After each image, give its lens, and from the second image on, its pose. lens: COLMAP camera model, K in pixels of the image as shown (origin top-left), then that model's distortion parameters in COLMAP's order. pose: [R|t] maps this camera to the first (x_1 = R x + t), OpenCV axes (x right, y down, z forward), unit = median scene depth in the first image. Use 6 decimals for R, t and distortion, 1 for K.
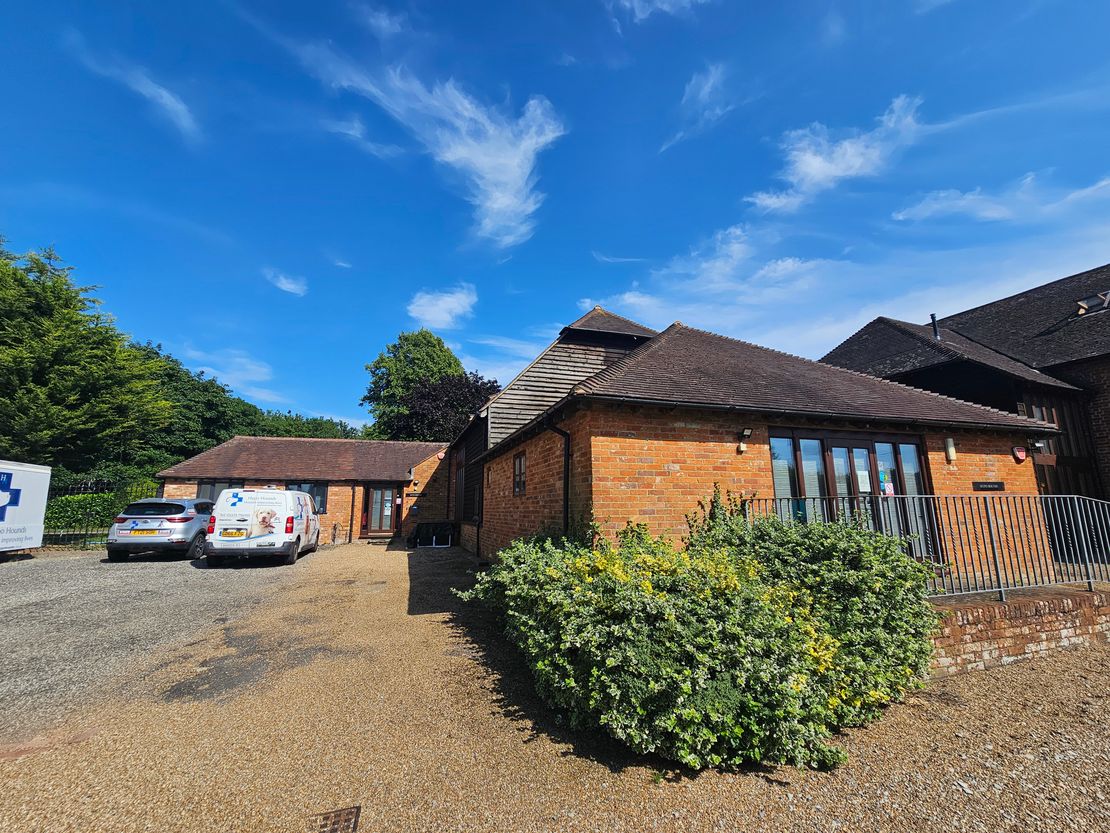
lens RADIAL K [[463.2, 0, 554.8], [0, 463.2, 429.2], [0, 0, 1]] dist [-0.001179, -0.000766]
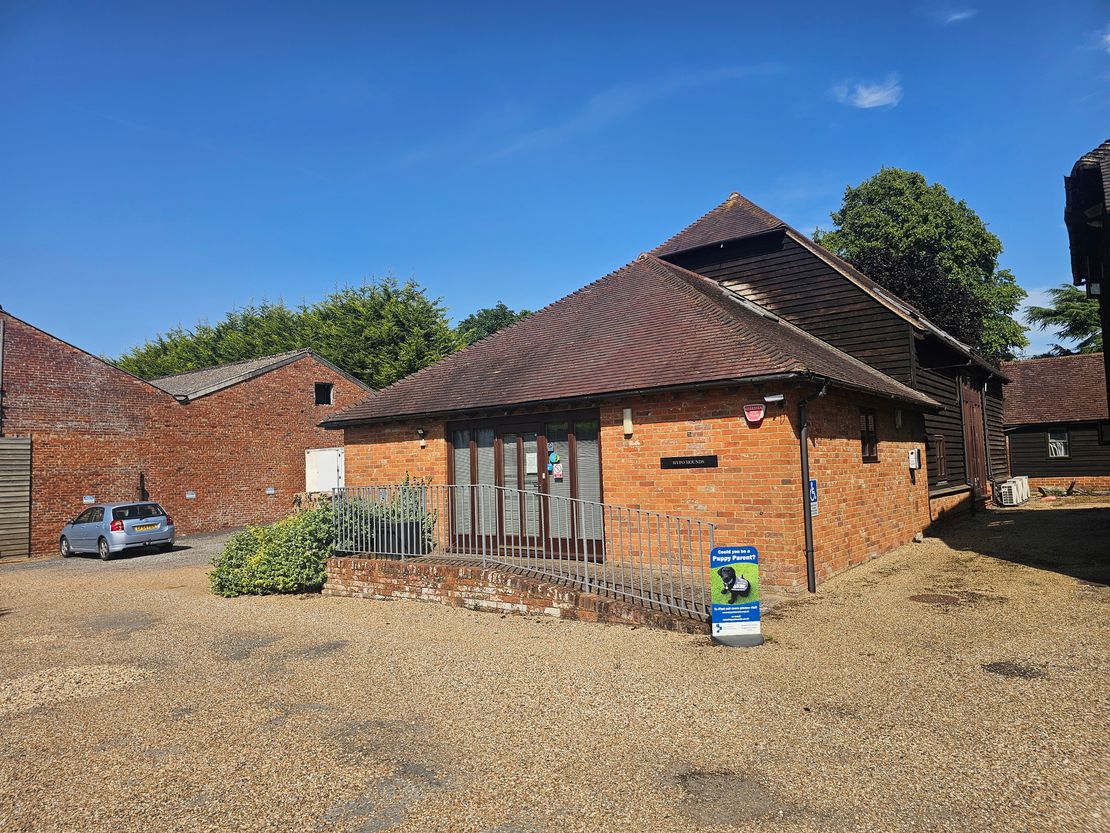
lens RADIAL K [[750.0, 0, 517.8], [0, 750.0, 416.6], [0, 0, 1]] dist [0.054109, -0.000096]
pose [[0.537730, -0.068905, -0.840297, 1.778108], [0.169591, 0.985124, 0.027746, -0.035870], [0.825884, -0.157426, 0.541417, 0.076819]]
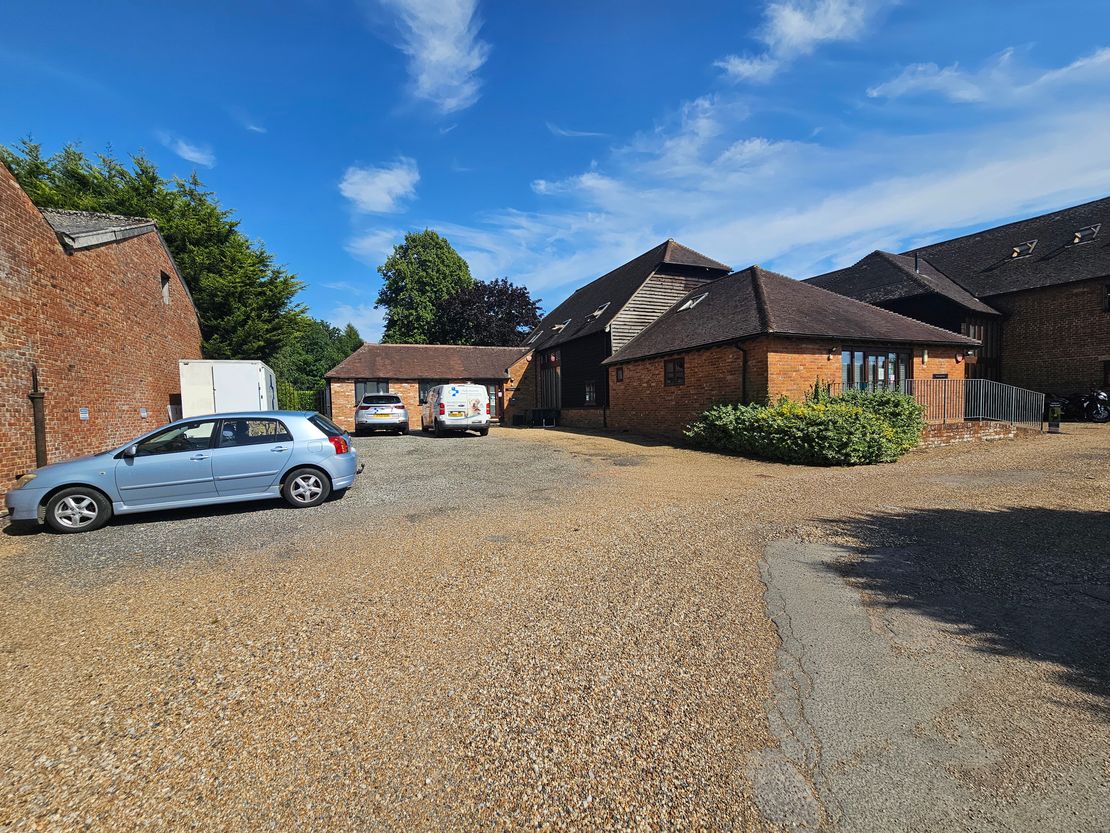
lens RADIAL K [[463.2, 0, 554.8], [0, 463.2, 429.2], [0, 0, 1]] dist [-0.001179, -0.000766]
pose [[0.995753, -0.021295, 0.089566, -0.712725], [0.001315, 0.976069, 0.217455, -0.068242], [-0.092053, -0.216414, 0.971952, -0.650402]]
